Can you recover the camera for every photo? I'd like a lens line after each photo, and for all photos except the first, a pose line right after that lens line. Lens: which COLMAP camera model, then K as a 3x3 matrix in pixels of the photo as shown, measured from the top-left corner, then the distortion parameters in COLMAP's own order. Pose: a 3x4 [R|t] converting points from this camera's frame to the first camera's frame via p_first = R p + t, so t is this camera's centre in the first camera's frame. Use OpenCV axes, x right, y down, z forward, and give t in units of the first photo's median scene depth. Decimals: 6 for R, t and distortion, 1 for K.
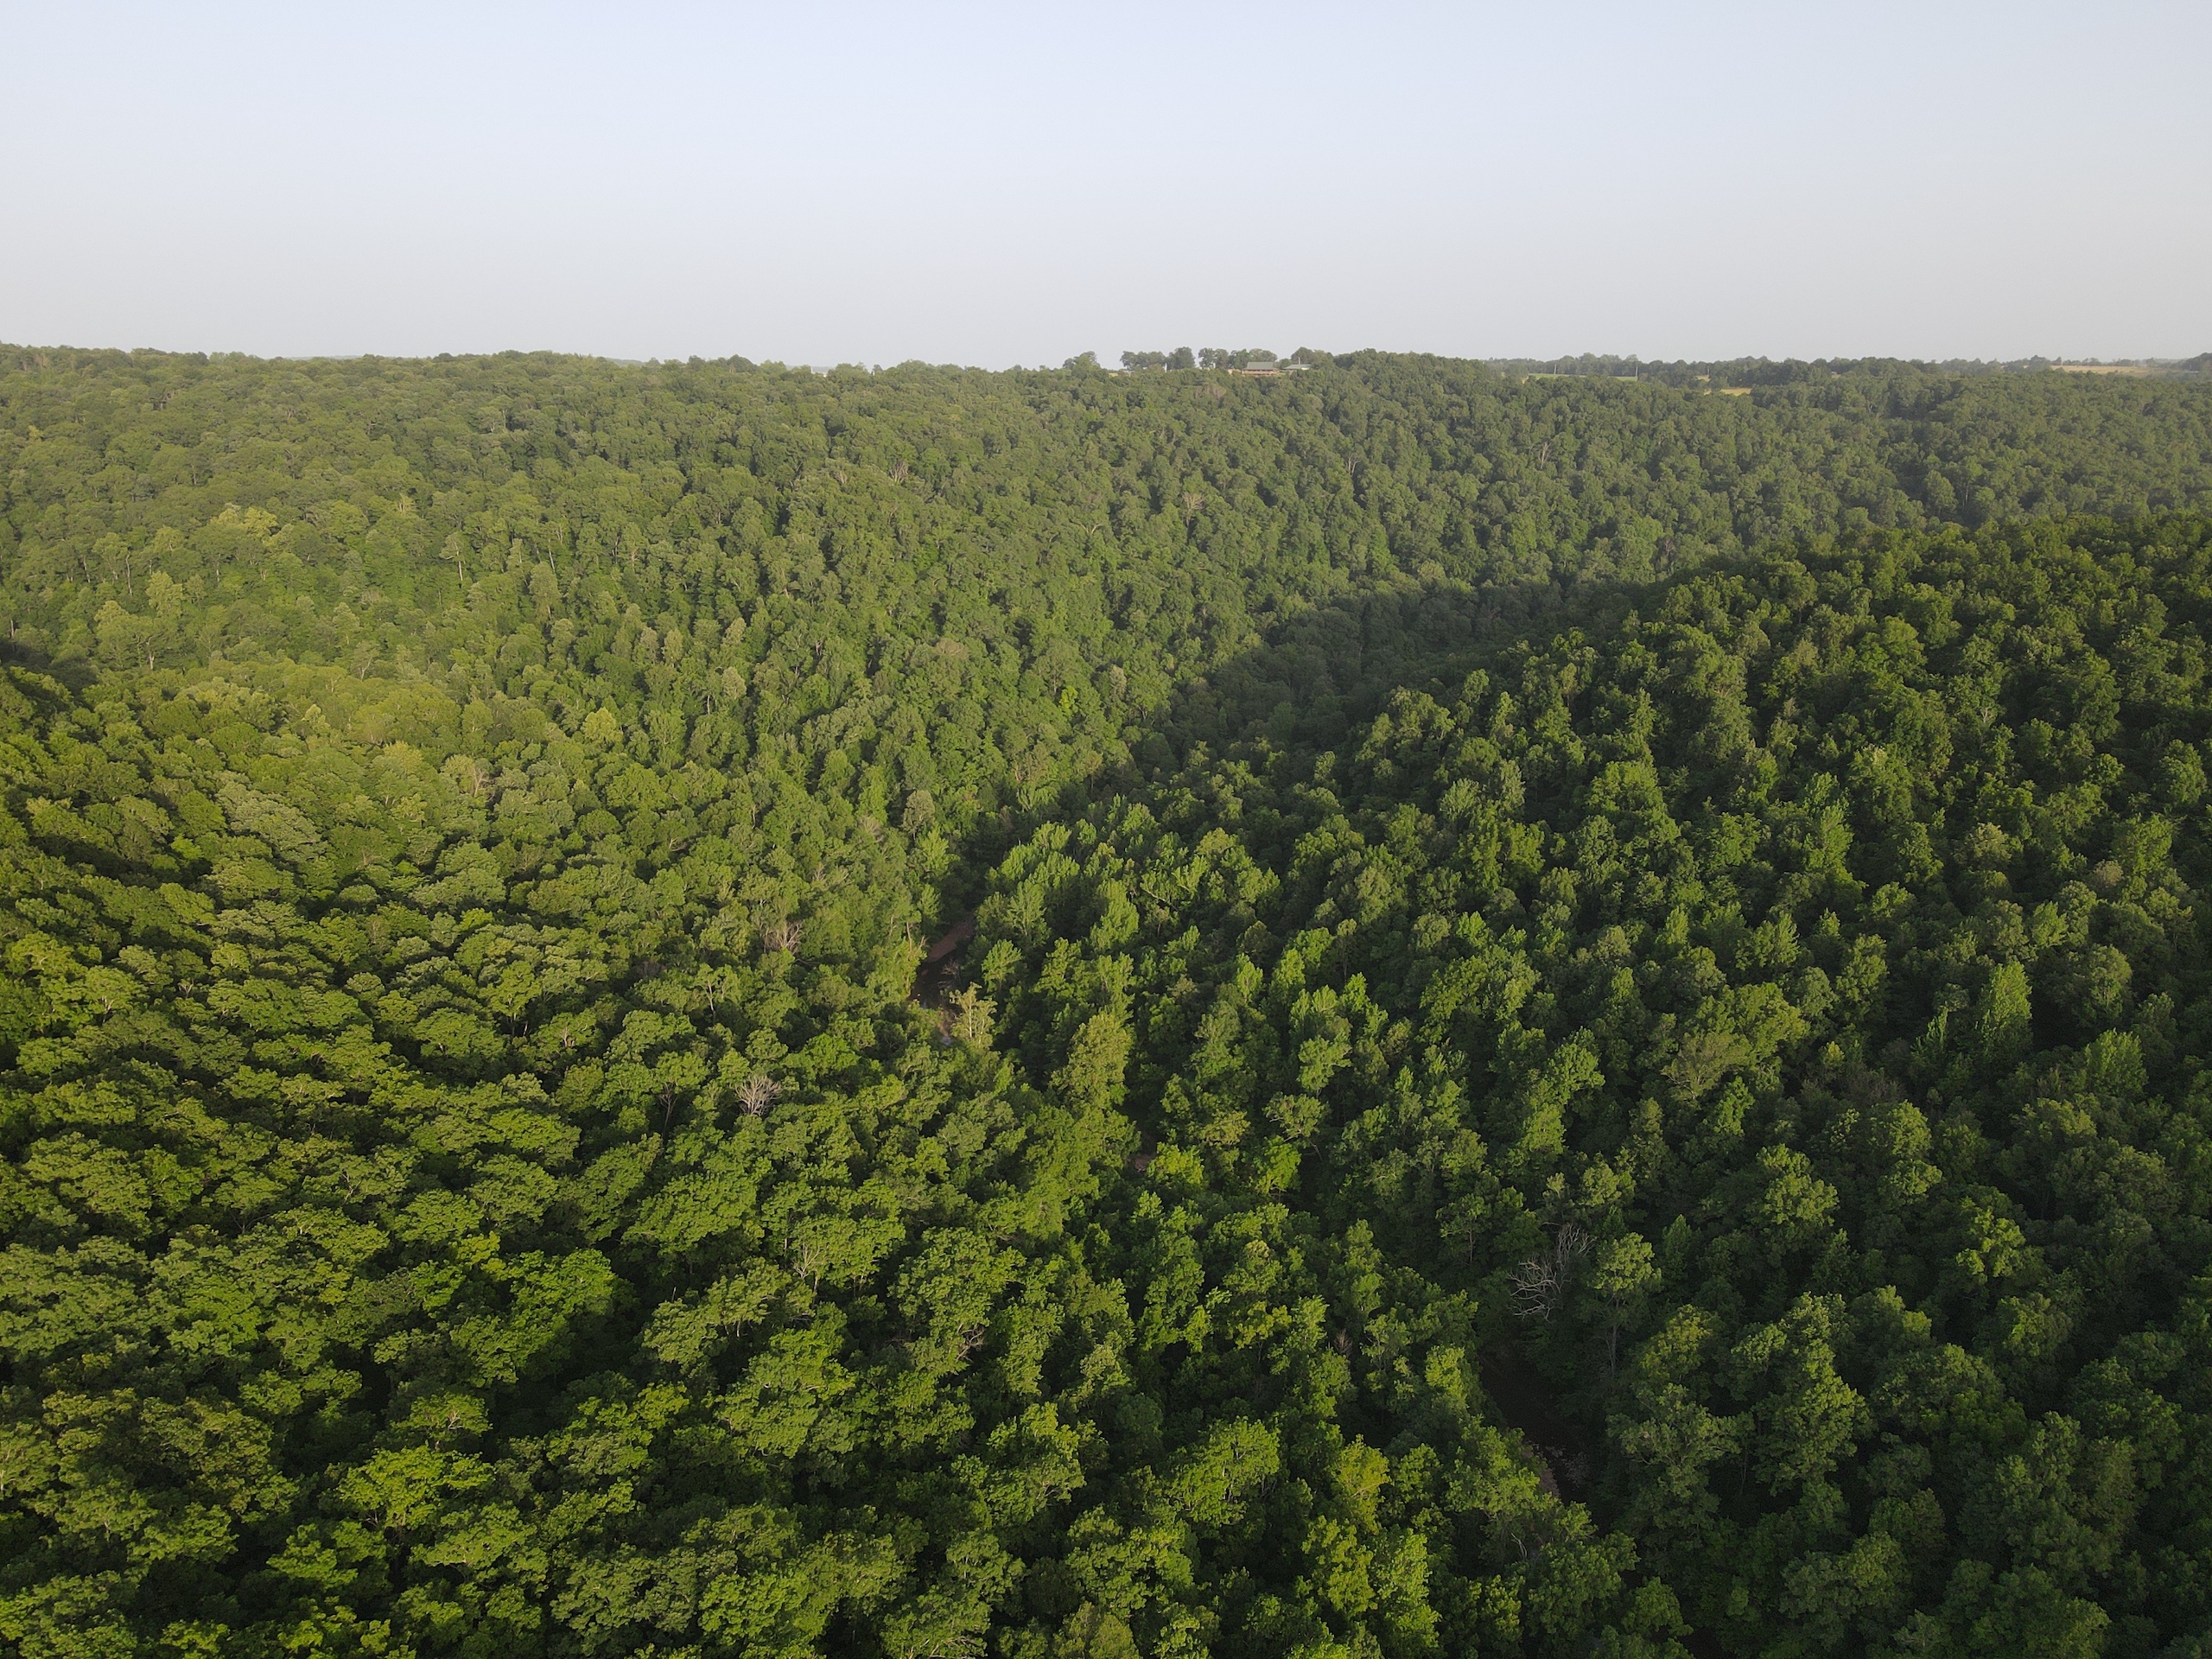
lens RADIAL K [[1632.1, 0, 1105.4], [0, 1632.1, 837.1], [0, 0, 1]] dist [0.001804, 0.024587]
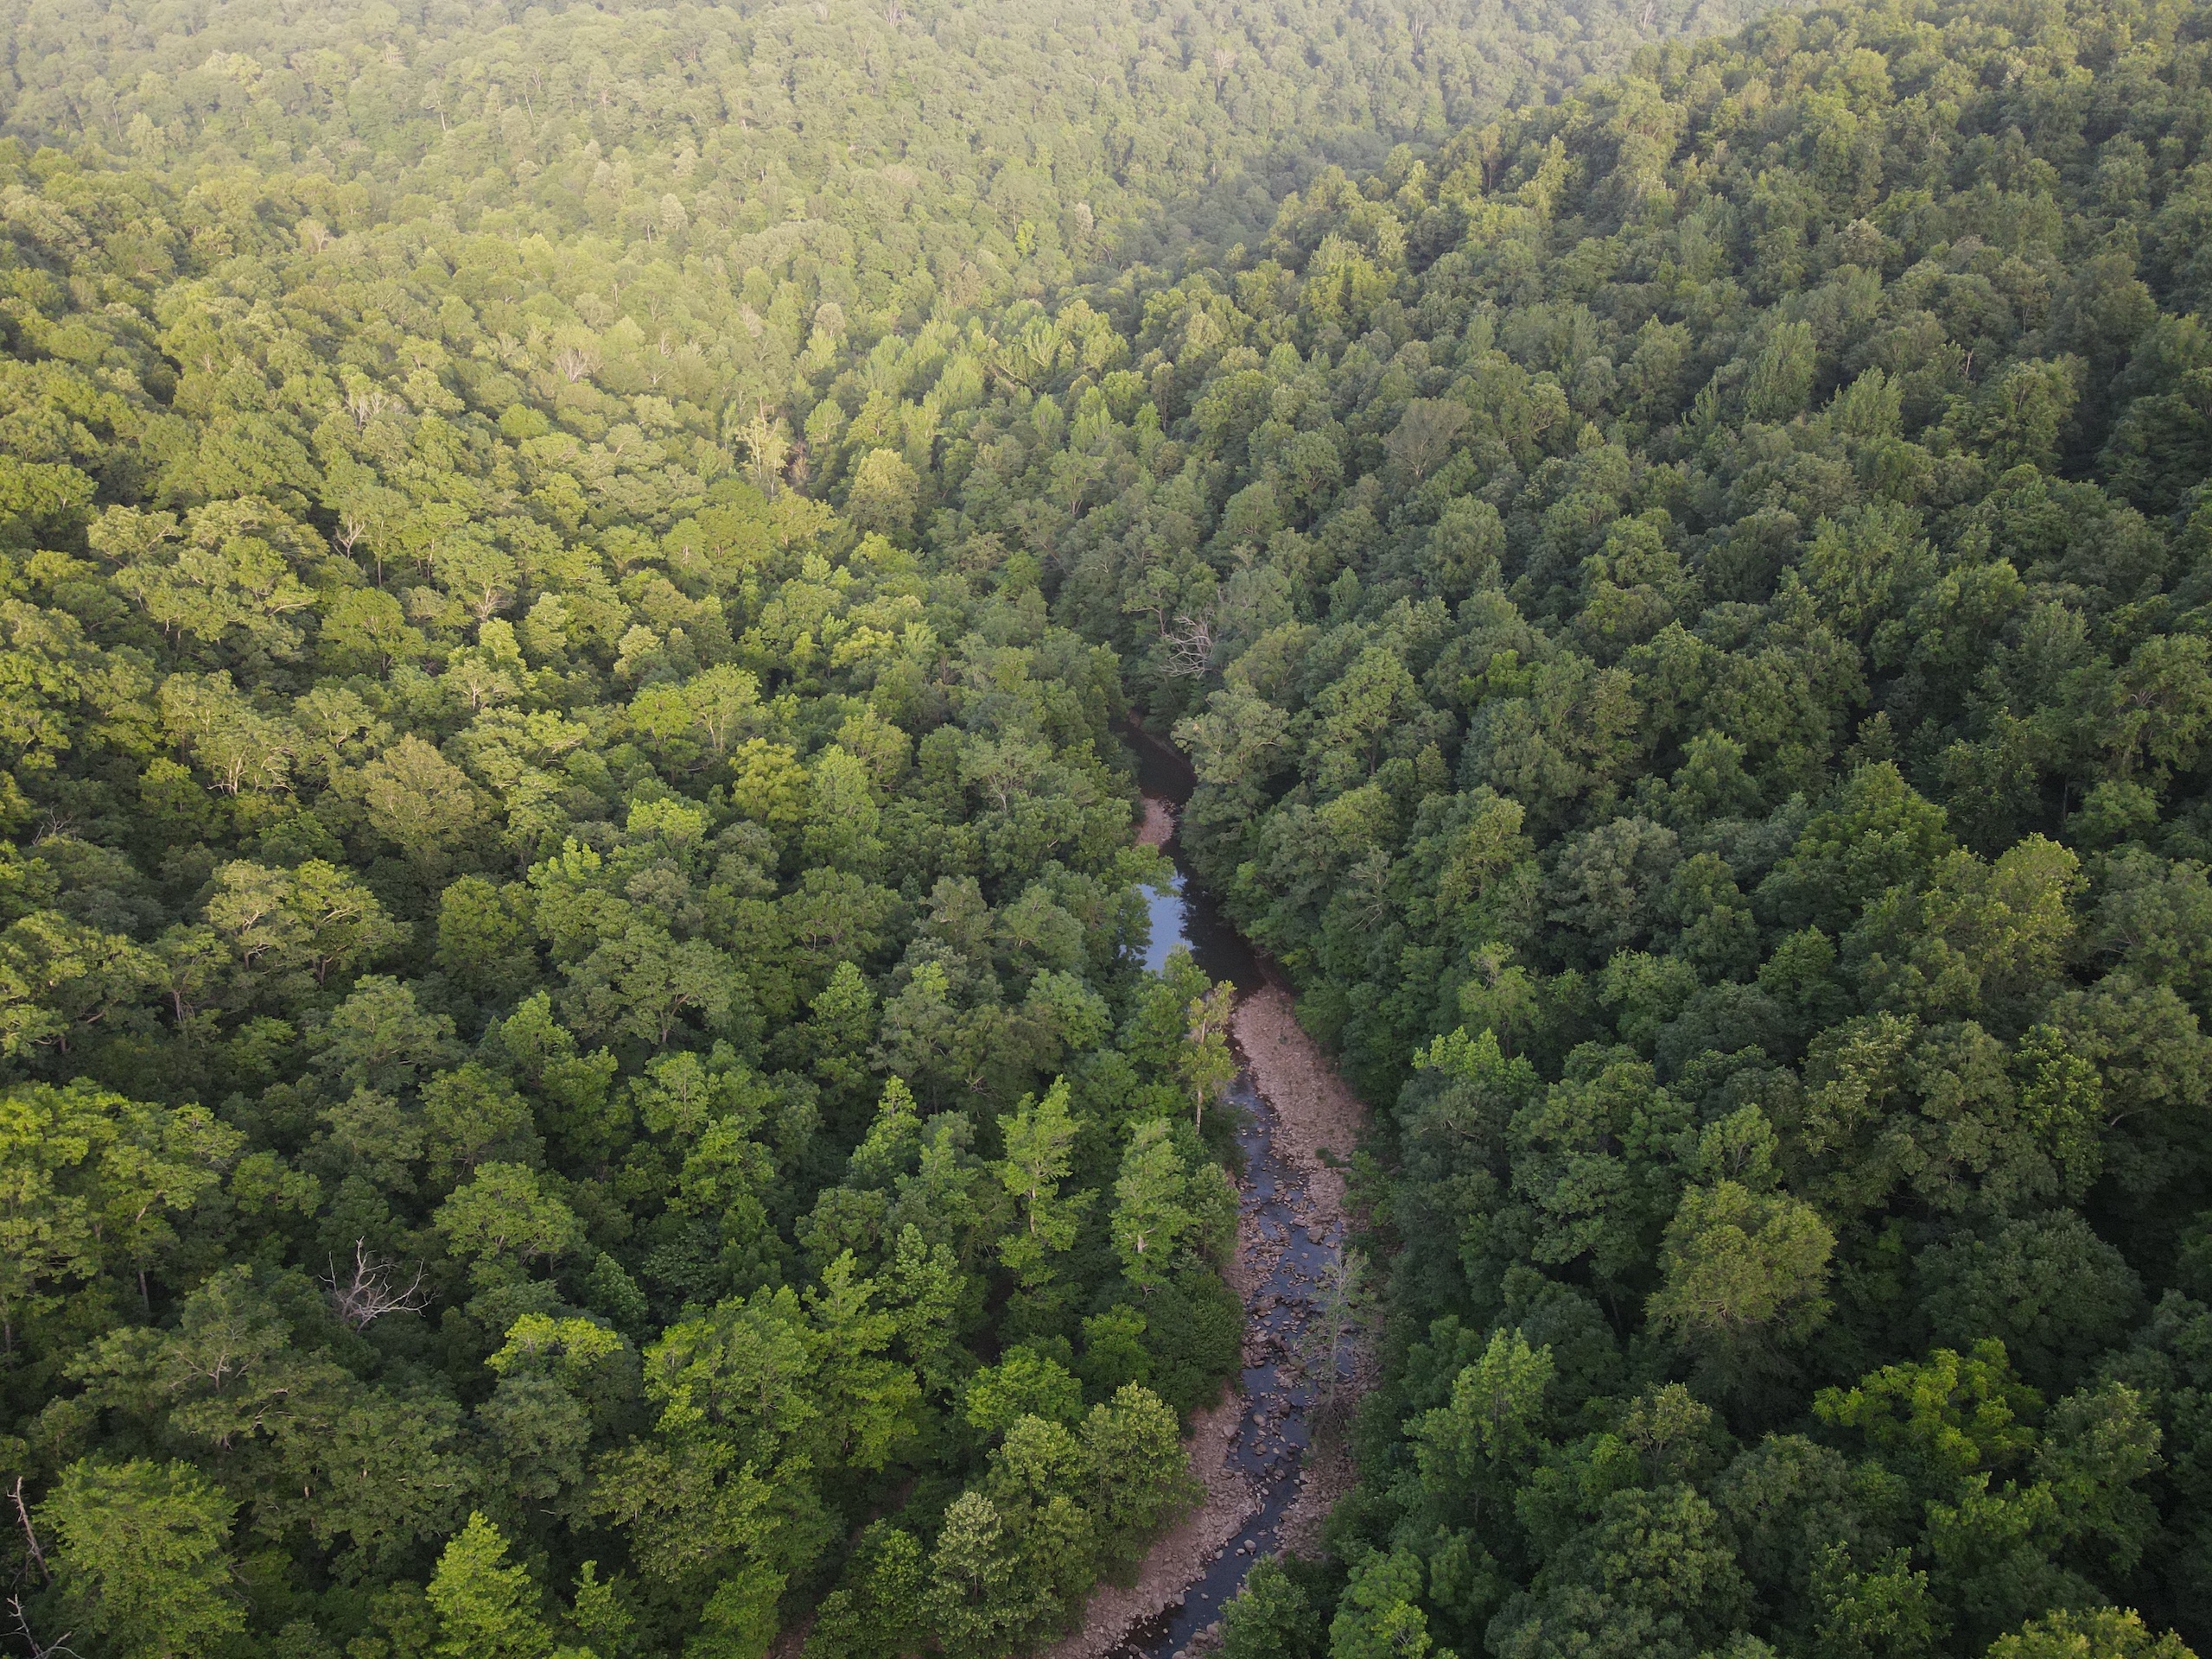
lens RADIAL K [[1632.1, 0, 1105.4], [0, 1632.1, 837.1], [0, 0, 1]] dist [0.001804, 0.024587]
pose [[0.993056, 0.040834, -0.110328, 0.120401], [-0.022370, 0.986260, 0.163677, 0.087219], [0.115496, -0.160072, 0.980325, 0.024218]]
